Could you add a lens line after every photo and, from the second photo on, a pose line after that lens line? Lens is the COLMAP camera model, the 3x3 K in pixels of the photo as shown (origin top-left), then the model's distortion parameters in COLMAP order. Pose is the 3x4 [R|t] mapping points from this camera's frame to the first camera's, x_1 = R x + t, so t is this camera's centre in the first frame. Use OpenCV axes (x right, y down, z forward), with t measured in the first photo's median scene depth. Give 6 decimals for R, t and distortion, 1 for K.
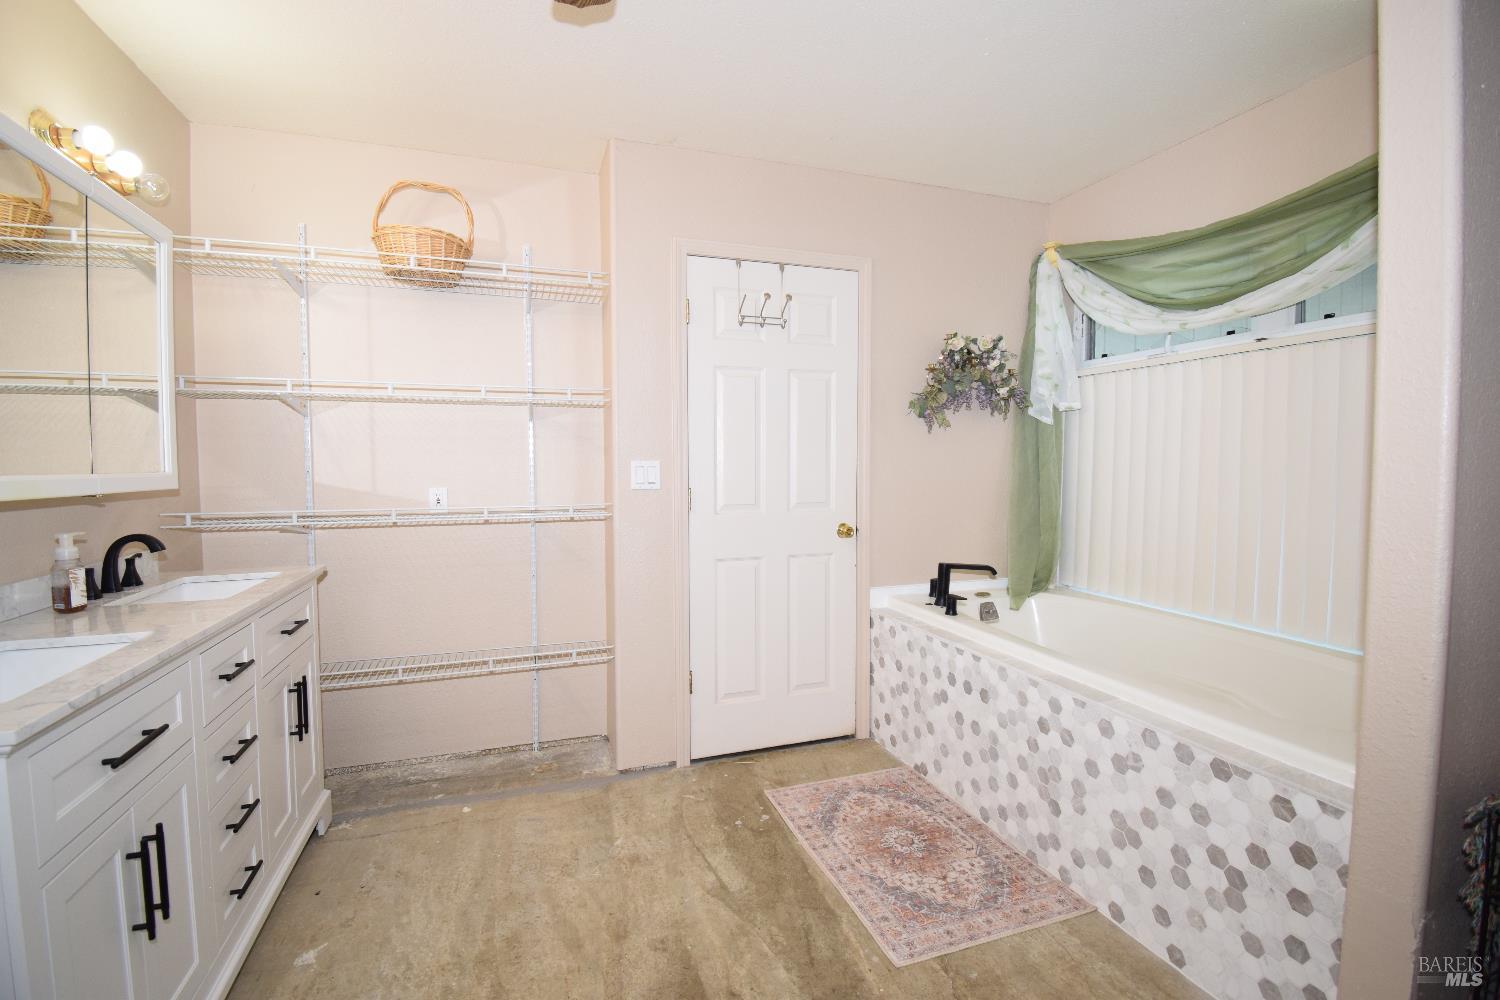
lens RADIAL K [[665.3, 0, 749.8], [0, 665.3, 489.7], [0, 0, 1]] dist [-0.001372, -0.010680]
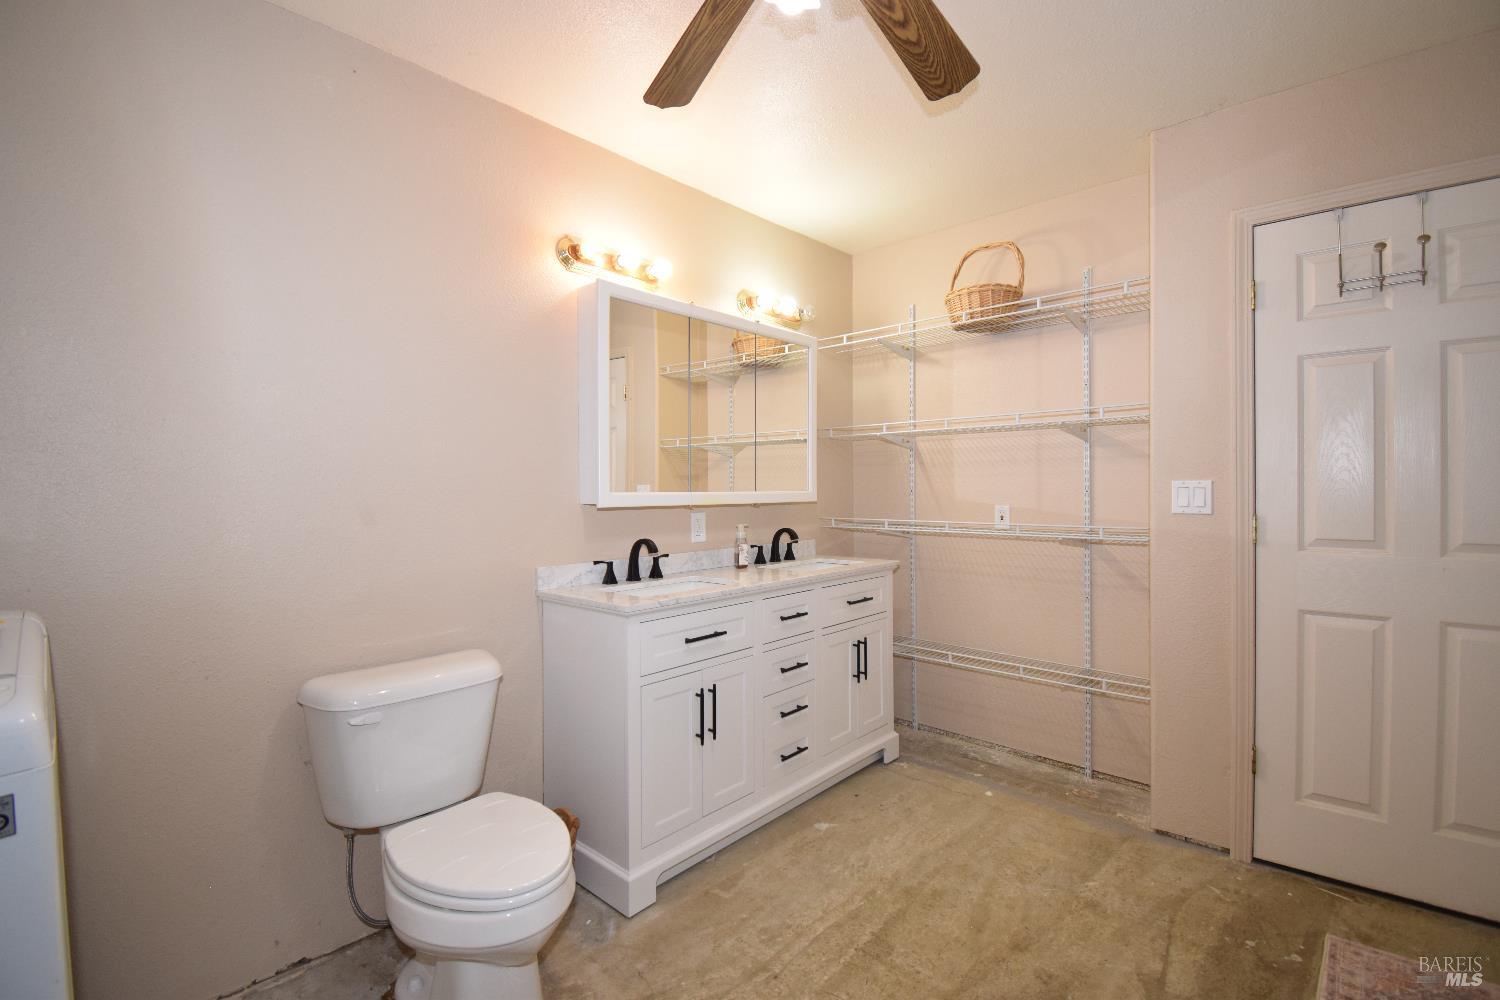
lens RADIAL K [[665.3, 0, 751.0], [0, 665.3, 492.0], [0, 0, 1]] dist [-0.001372, -0.010680]
pose [[0.474547, 0.004396, -0.880219, 0.364378], [-0.032524, 0.999392, -0.012543, 0.000901], [0.879629, 0.034580, 0.474402, 0.097431]]
